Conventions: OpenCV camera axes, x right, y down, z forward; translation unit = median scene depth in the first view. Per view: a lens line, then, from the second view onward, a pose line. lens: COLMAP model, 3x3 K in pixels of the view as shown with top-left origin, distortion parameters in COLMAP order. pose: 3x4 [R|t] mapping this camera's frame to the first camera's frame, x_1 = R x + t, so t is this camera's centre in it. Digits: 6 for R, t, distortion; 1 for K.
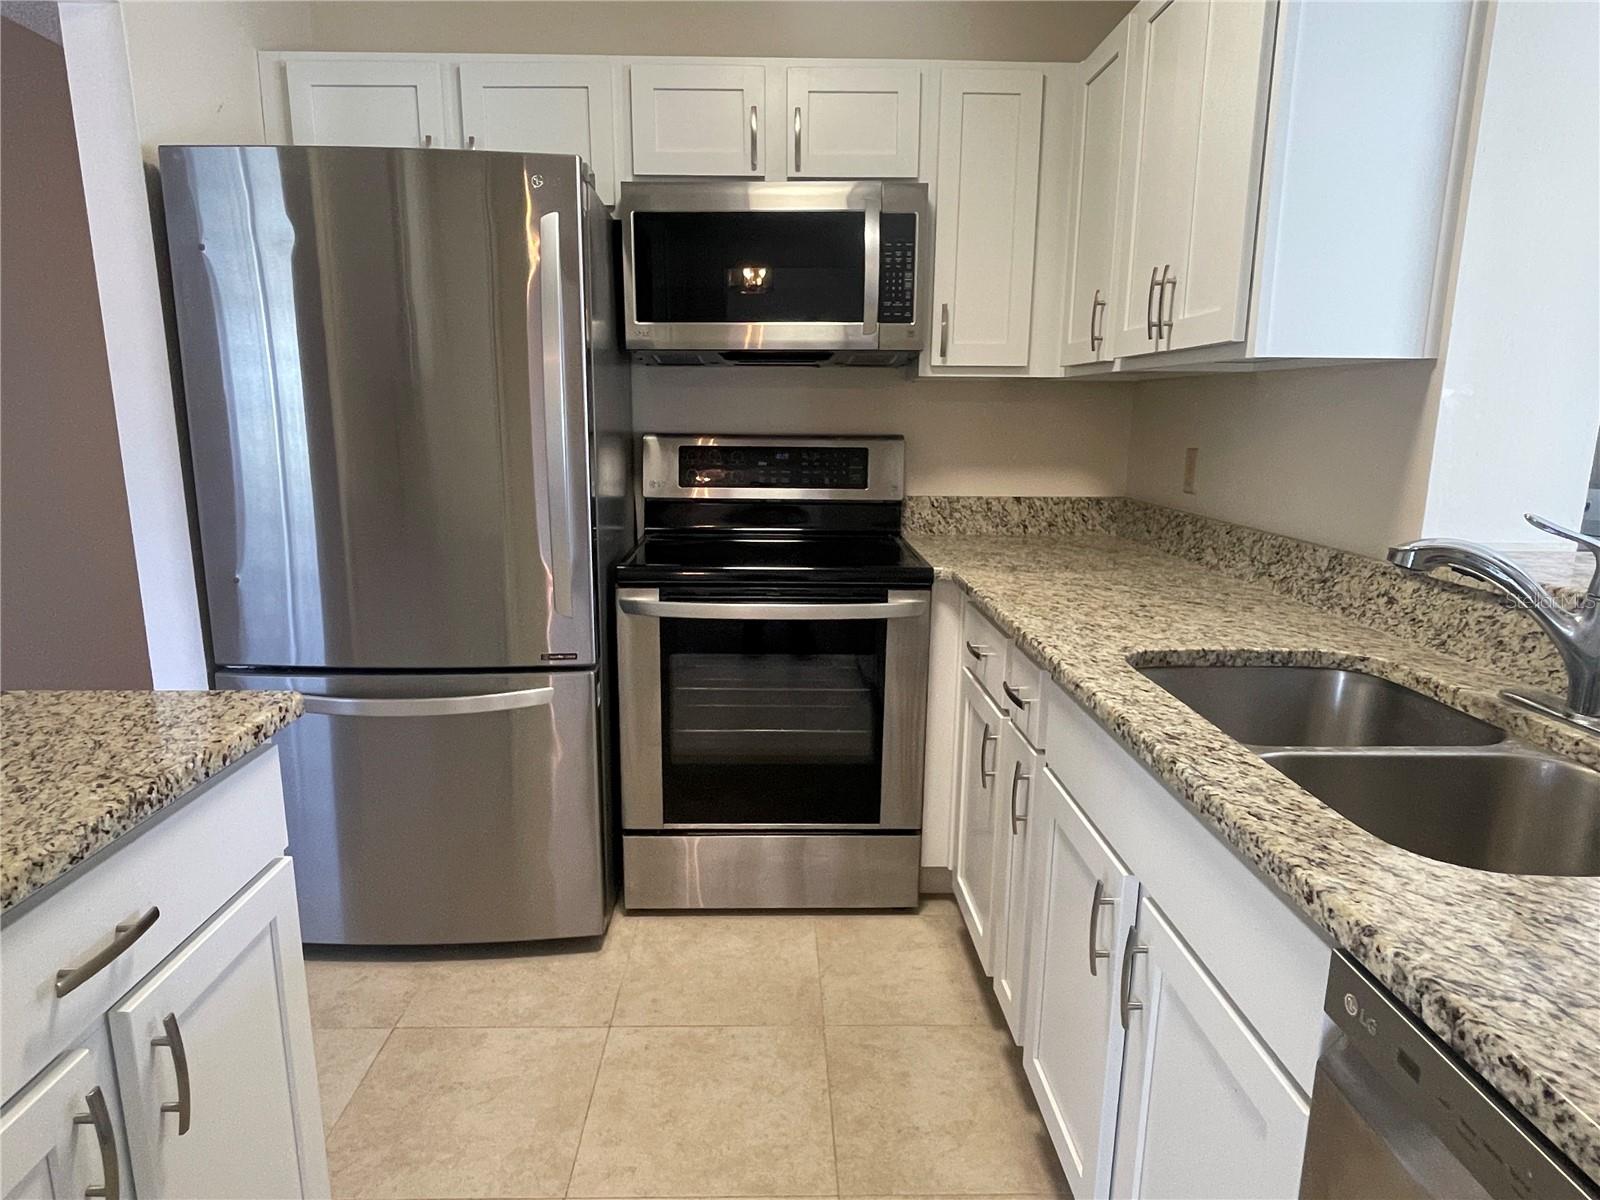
lens RADIAL K [[947.2, 0, 797.3], [0, 947.2, 606.4], [0, 0, 1]] dist [-0.001364, -0.000585]
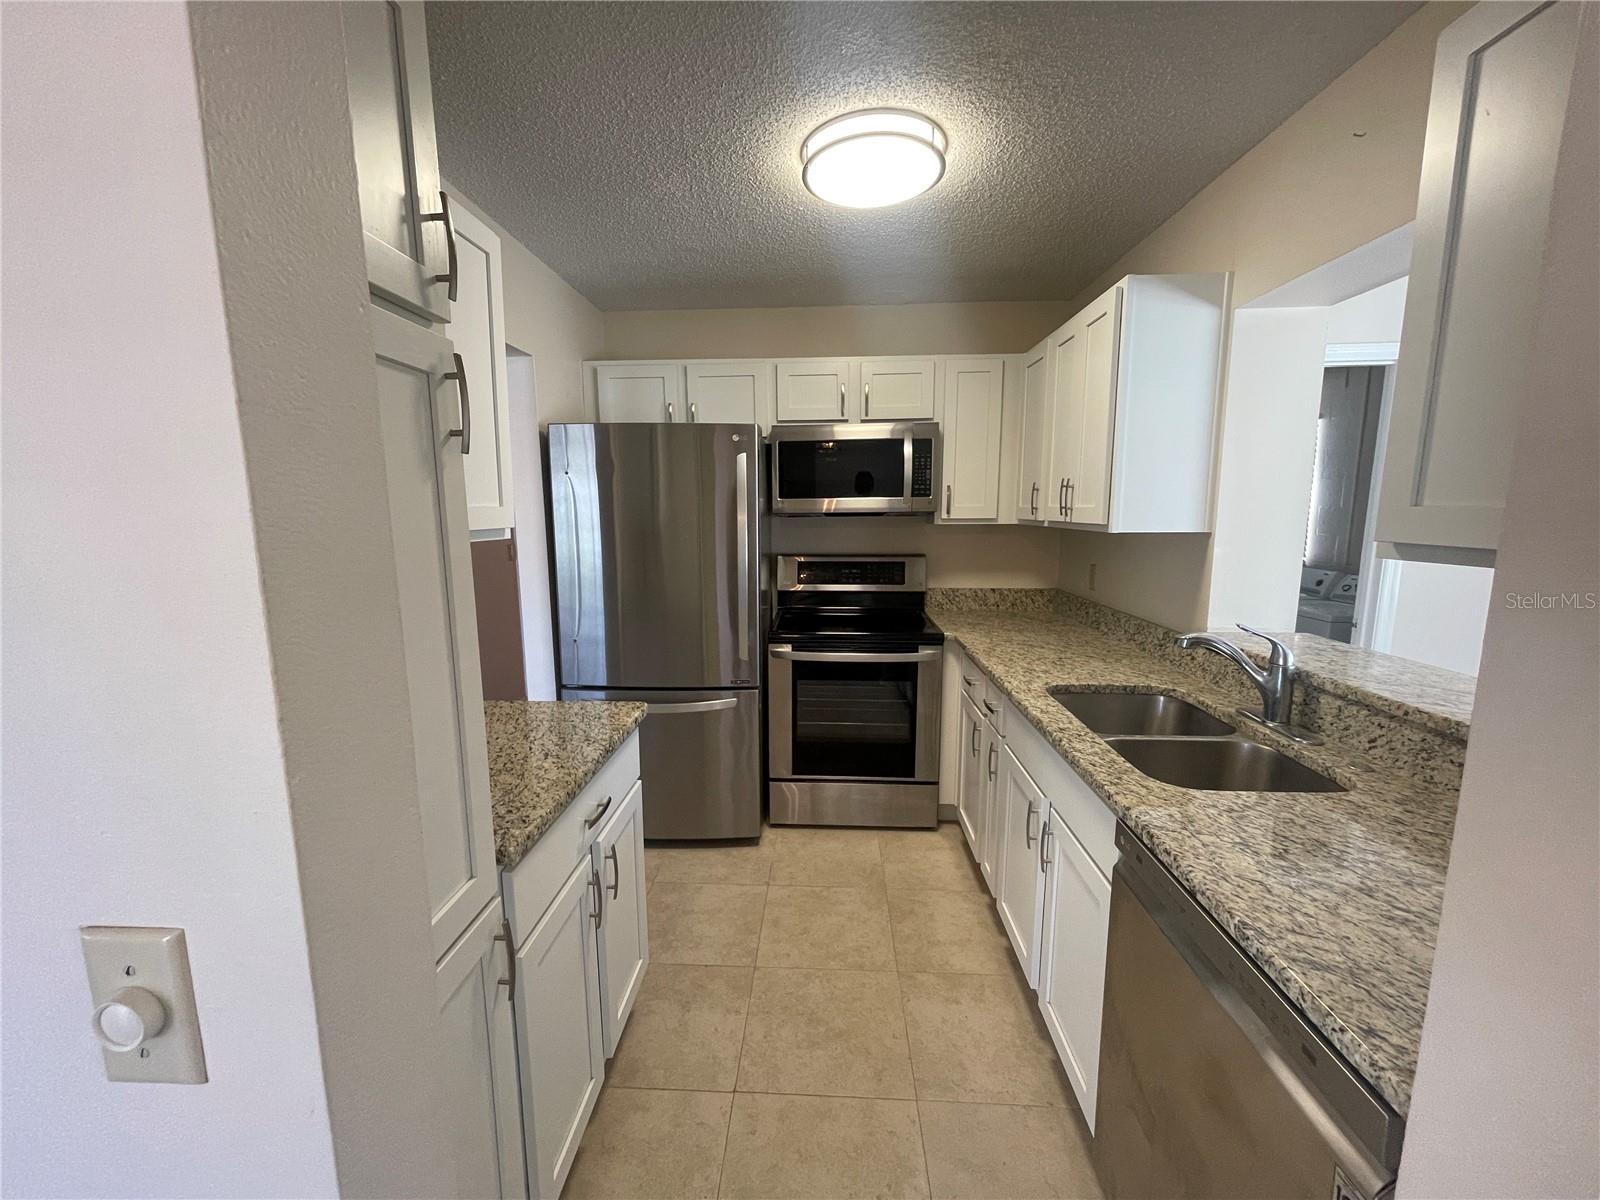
lens RADIAL K [[645.4, 0, 792.8], [0, 645.4, 602.1], [0, 0, 1]] dist [-0.001326, 0.000781]
pose [[0.996506, -0.002510, -0.083488, -0.045739], [-0.002131, 0.998459, -0.055456, -0.036212], [0.083498, 0.055440, 0.994965, -0.279821]]
